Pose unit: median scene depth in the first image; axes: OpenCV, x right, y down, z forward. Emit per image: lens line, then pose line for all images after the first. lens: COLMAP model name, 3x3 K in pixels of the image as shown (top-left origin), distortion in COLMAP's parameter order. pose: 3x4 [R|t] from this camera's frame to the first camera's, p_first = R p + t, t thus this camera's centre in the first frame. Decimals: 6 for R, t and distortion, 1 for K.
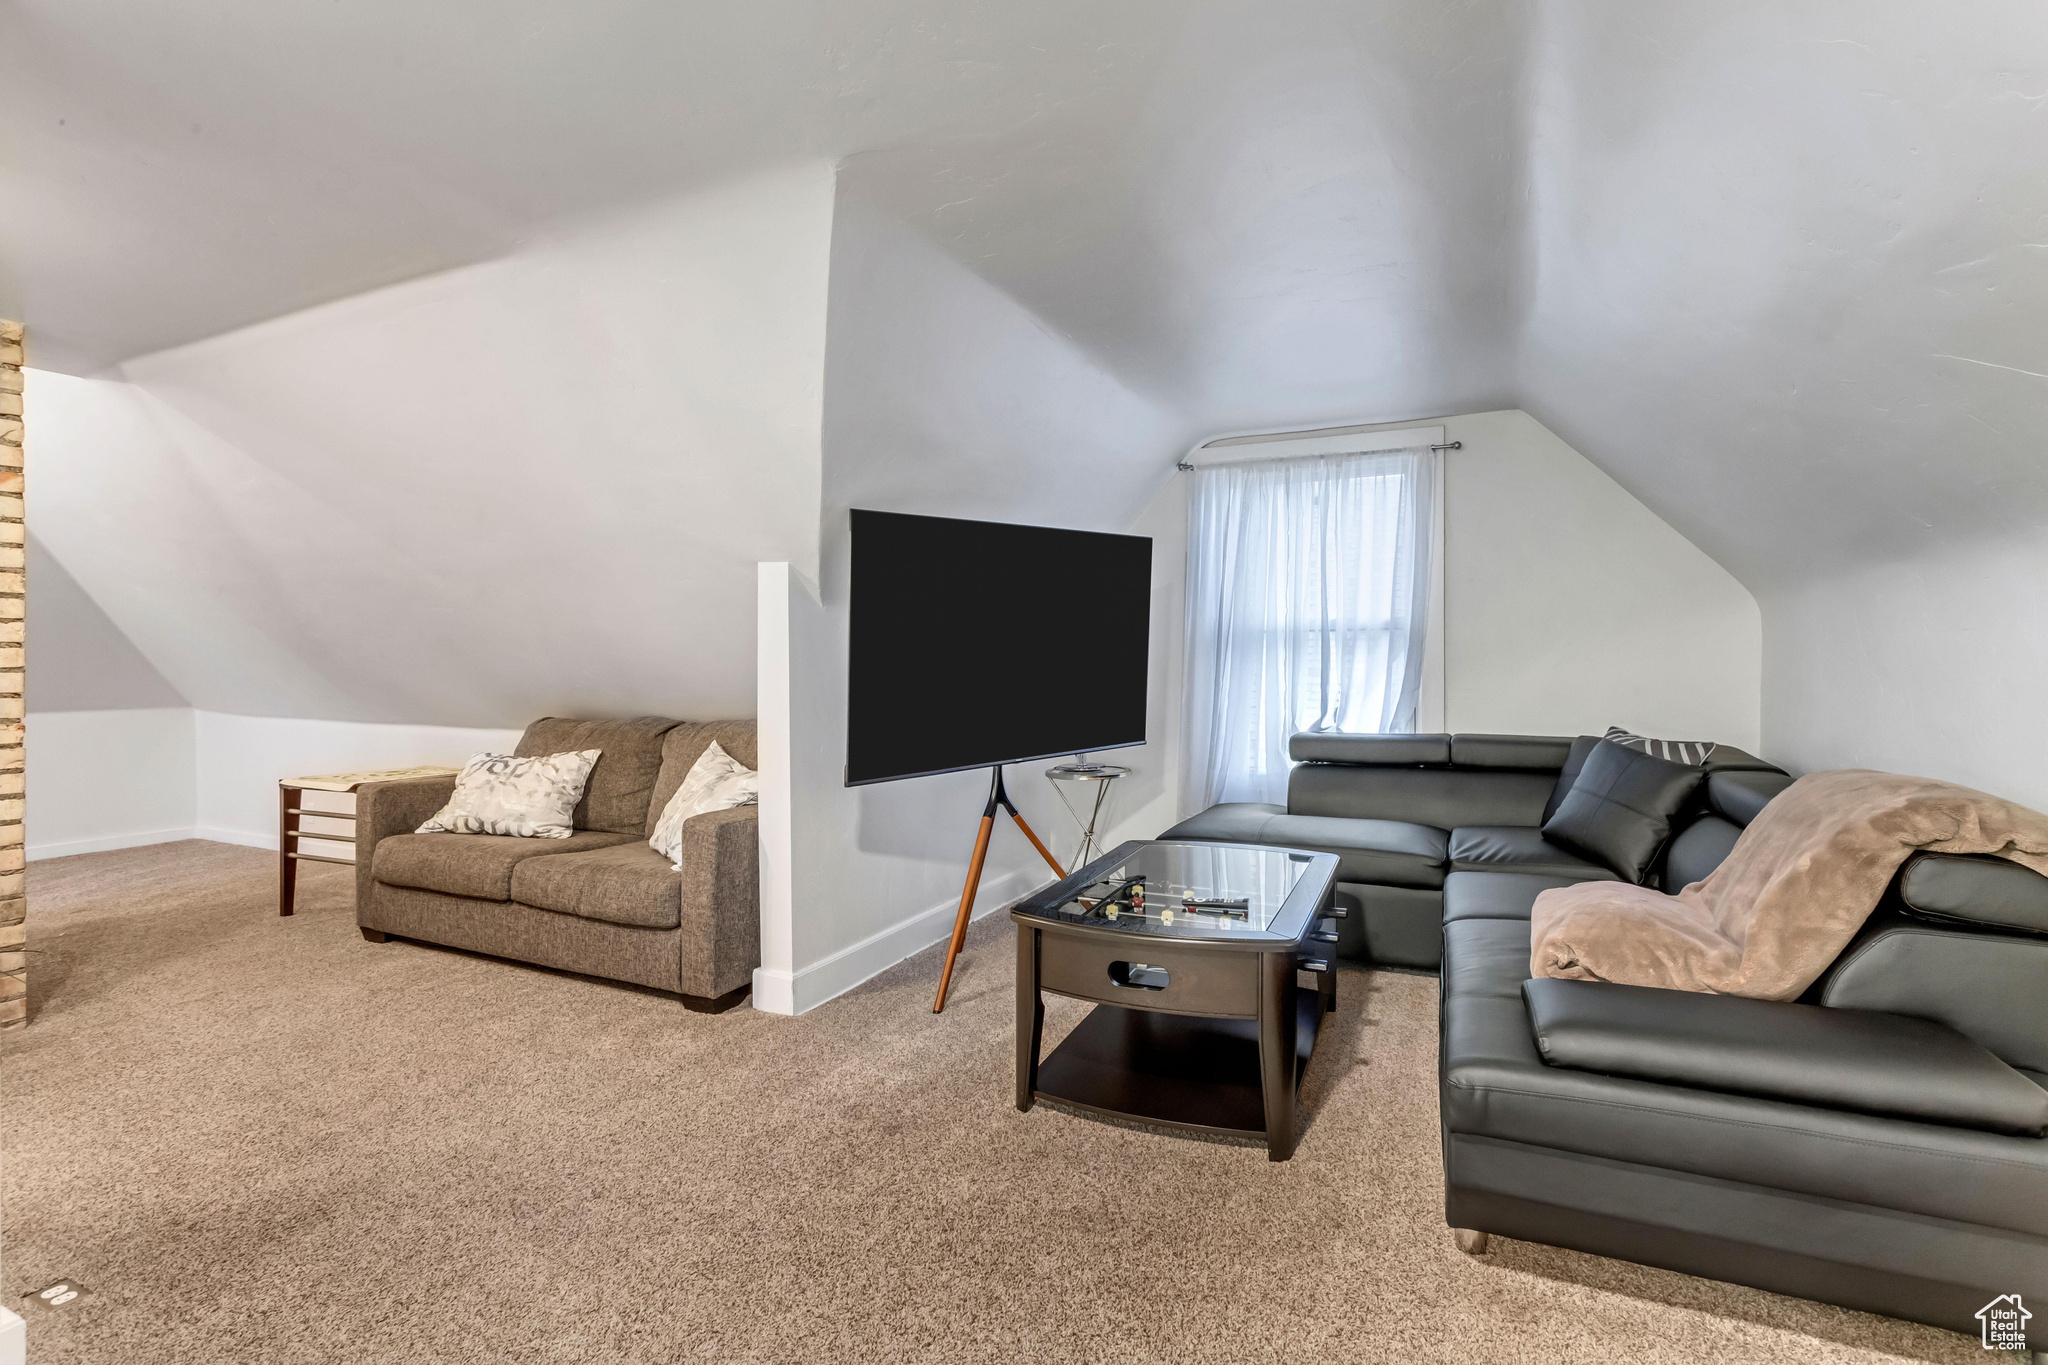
lens RADIAL K [[969.9, 0, 1021.3], [0, 969.9, 675.0], [0, 0, 1]] dist [-0.000592, -0.000148]
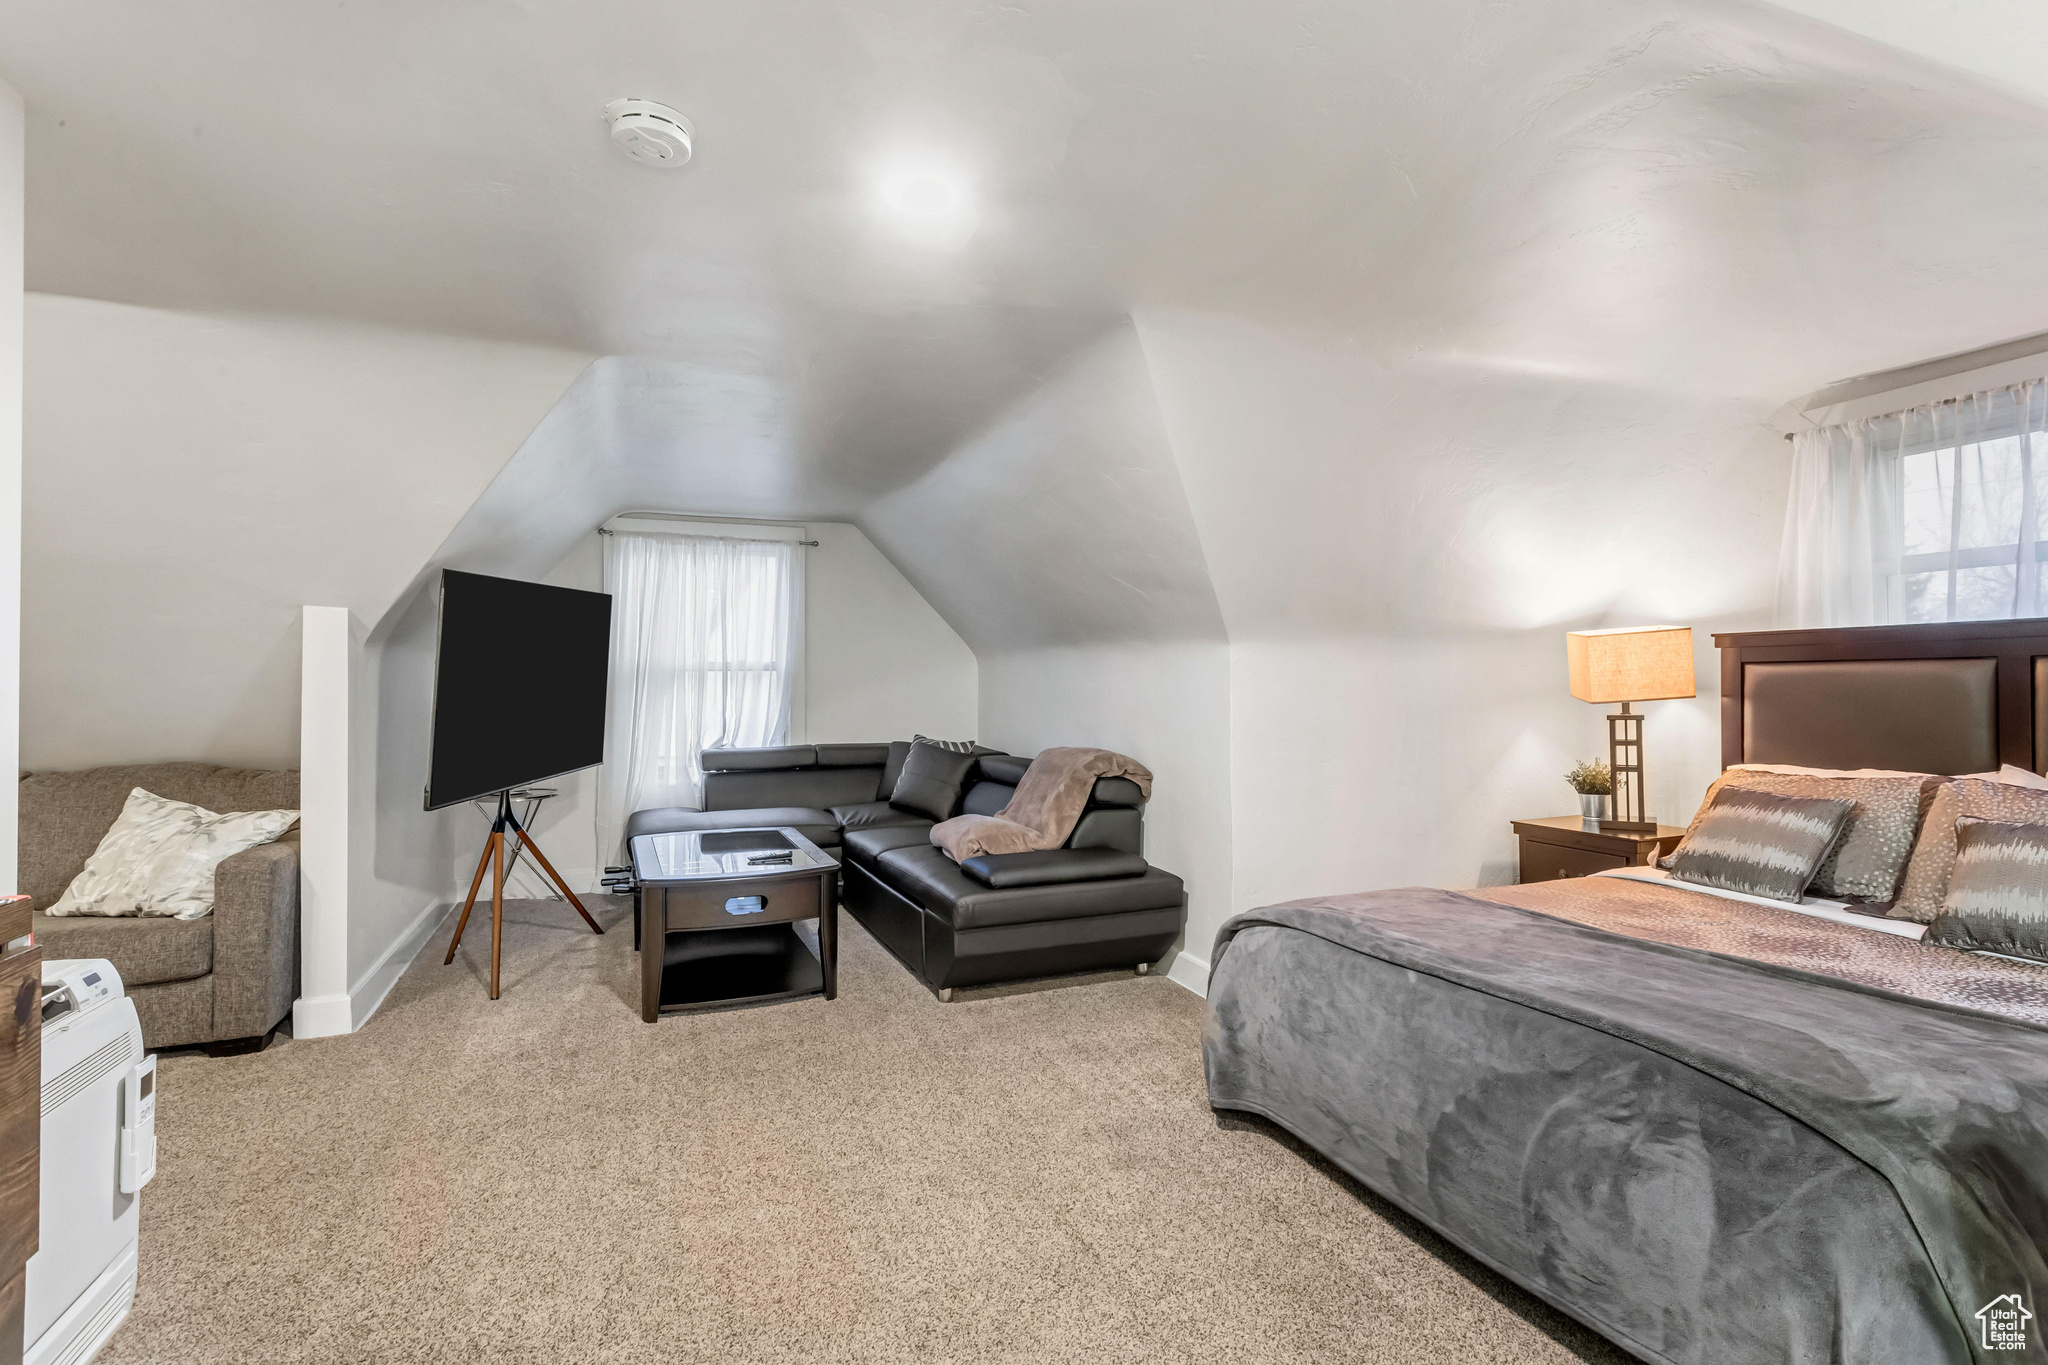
lens RADIAL K [[969.9, 0, 1021.3], [0, 969.9, 675.0], [0, 0, 1]] dist [-0.000592, -0.000148]
pose [[0.691092, 0.007565, 0.722727, -0.496931], [0.010422, 0.999737, -0.020431, -0.012695], [-0.722692, 0.021652, 0.690831, -0.274969]]
